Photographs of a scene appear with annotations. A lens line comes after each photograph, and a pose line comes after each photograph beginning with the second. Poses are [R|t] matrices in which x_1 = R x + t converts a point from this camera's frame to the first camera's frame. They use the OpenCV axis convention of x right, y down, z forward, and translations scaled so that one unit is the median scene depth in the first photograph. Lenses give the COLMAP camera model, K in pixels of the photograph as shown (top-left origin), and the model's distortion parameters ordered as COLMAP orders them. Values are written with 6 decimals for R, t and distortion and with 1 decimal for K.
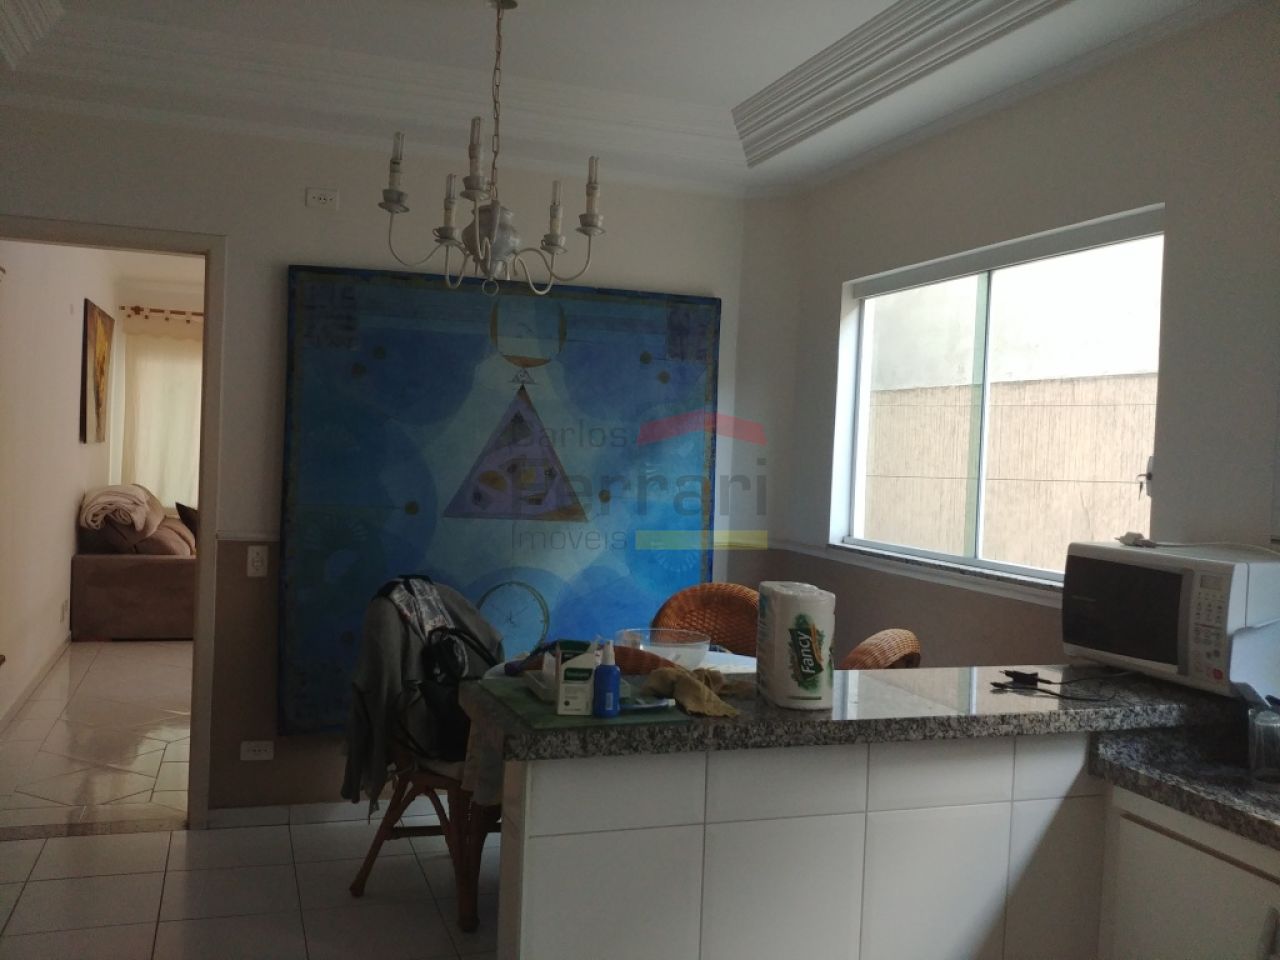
lens RADIAL K [[1195.0, 0, 637.8], [0, 1195.0, 482.7], [0, 0, 1]] dist [0.060937, -0.167430]
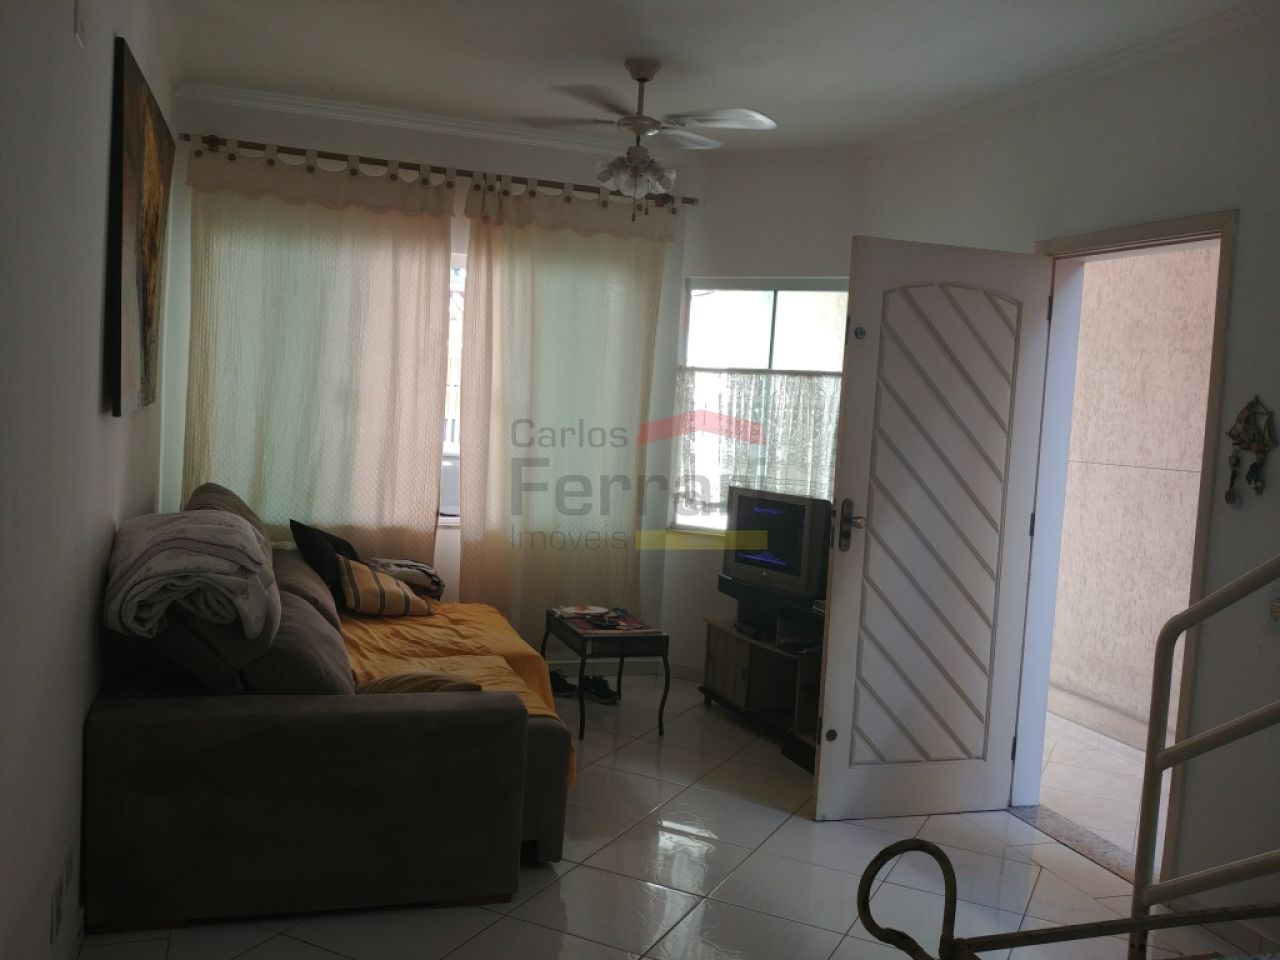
lens RADIAL K [[1195.0, 0, 642.4], [0, 1195.0, 480.7], [0, 0, 1]] dist [0.060937, -0.167430]
pose [[0.999765, 0.016953, -0.013526, -0.279082], [-0.016337, 0.998879, 0.044419, -0.031187], [0.014264, -0.044187, 0.998921, 0.601621]]
